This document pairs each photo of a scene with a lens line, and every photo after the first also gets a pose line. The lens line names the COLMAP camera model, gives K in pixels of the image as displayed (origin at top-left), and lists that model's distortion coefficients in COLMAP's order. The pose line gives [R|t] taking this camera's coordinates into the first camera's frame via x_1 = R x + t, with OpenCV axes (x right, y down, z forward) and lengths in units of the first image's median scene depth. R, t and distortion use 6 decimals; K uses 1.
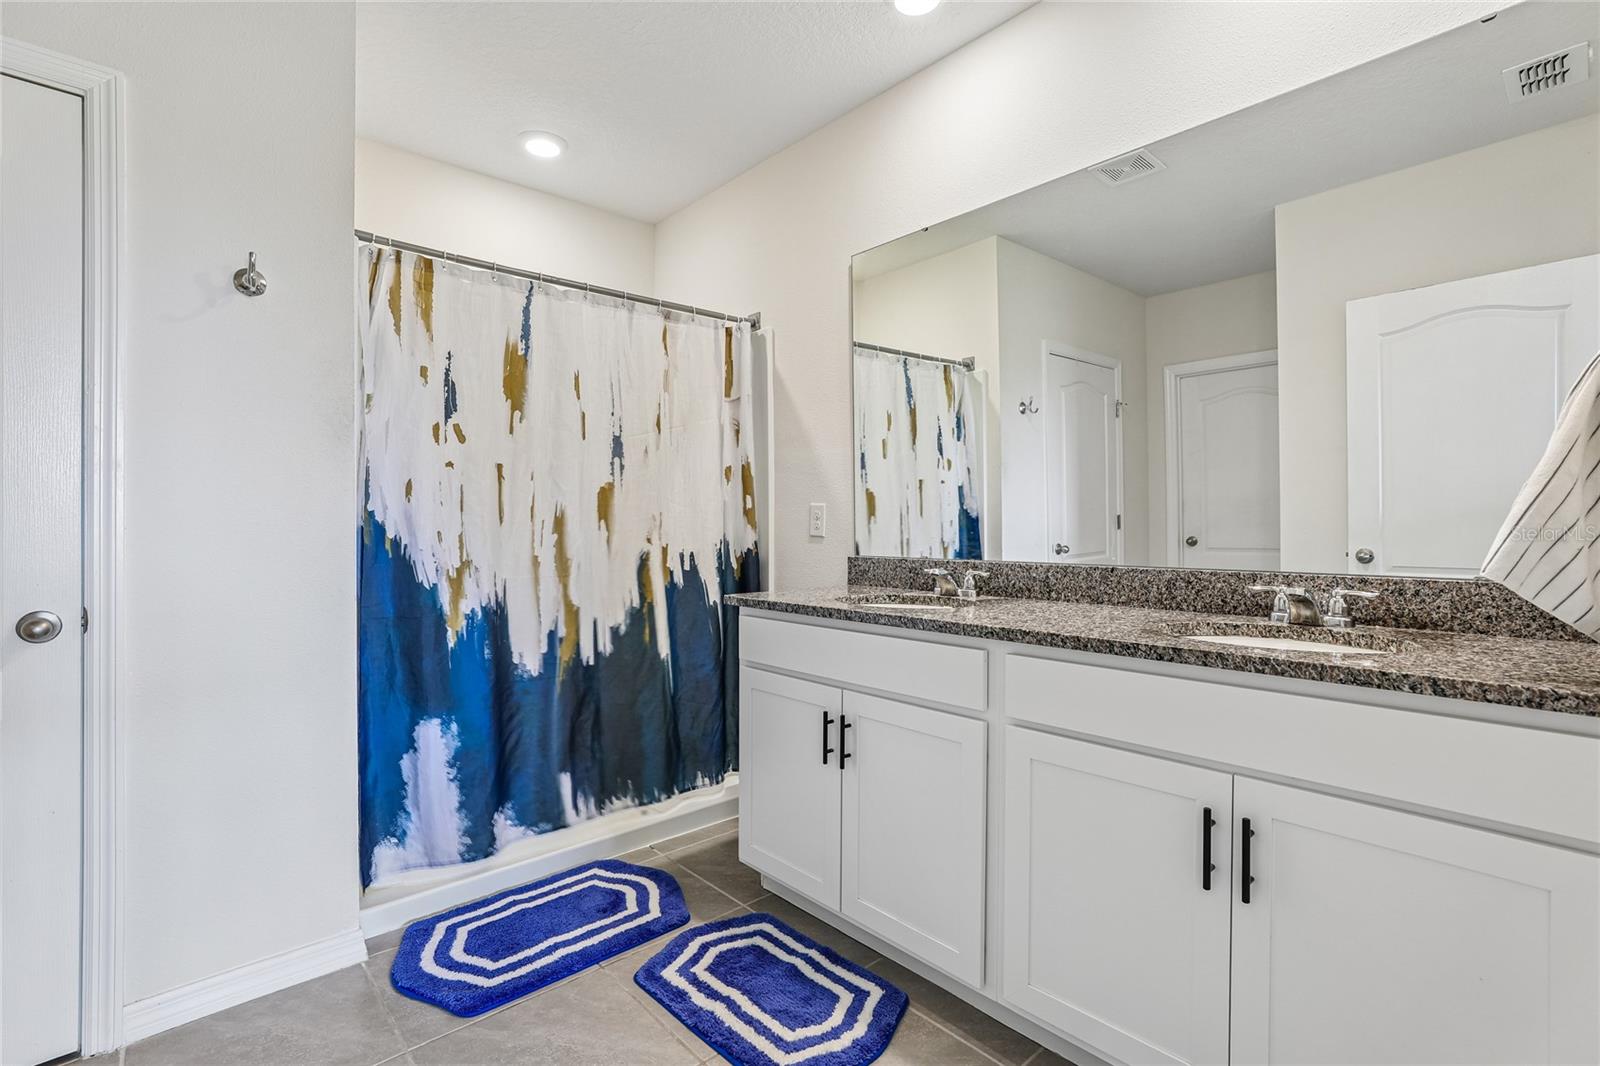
lens RADIAL K [[728.7, 0, 812.4], [0, 728.7, 519.0], [0, 0, 1]] dist [-0.042132, 0.011156]
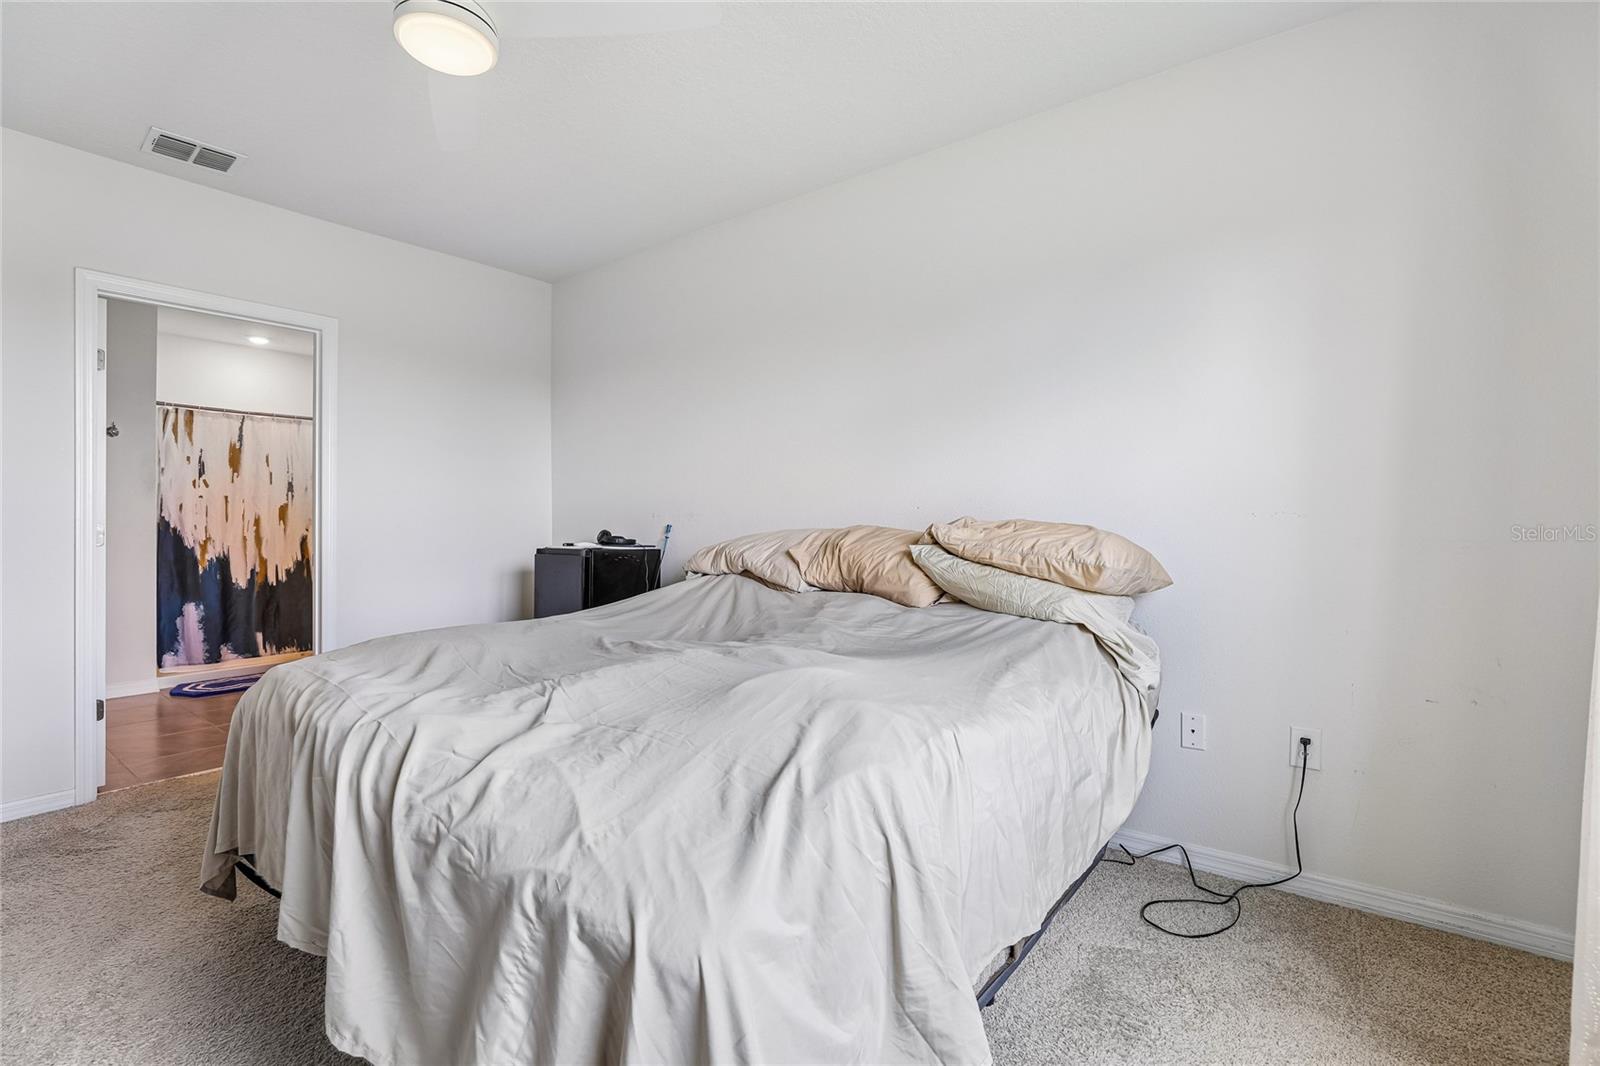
lens RADIAL K [[728.7, 0, 805.0], [0, 728.7, 516.0], [0, 0, 1]] dist [-0.042132, 0.011156]
pose [[0.984486, 0.000677, 0.175464, 1.039550], [0.000972, 0.999956, -0.009317, 0.011113], [-0.175462, 0.009343, 0.984442, -1.644330]]
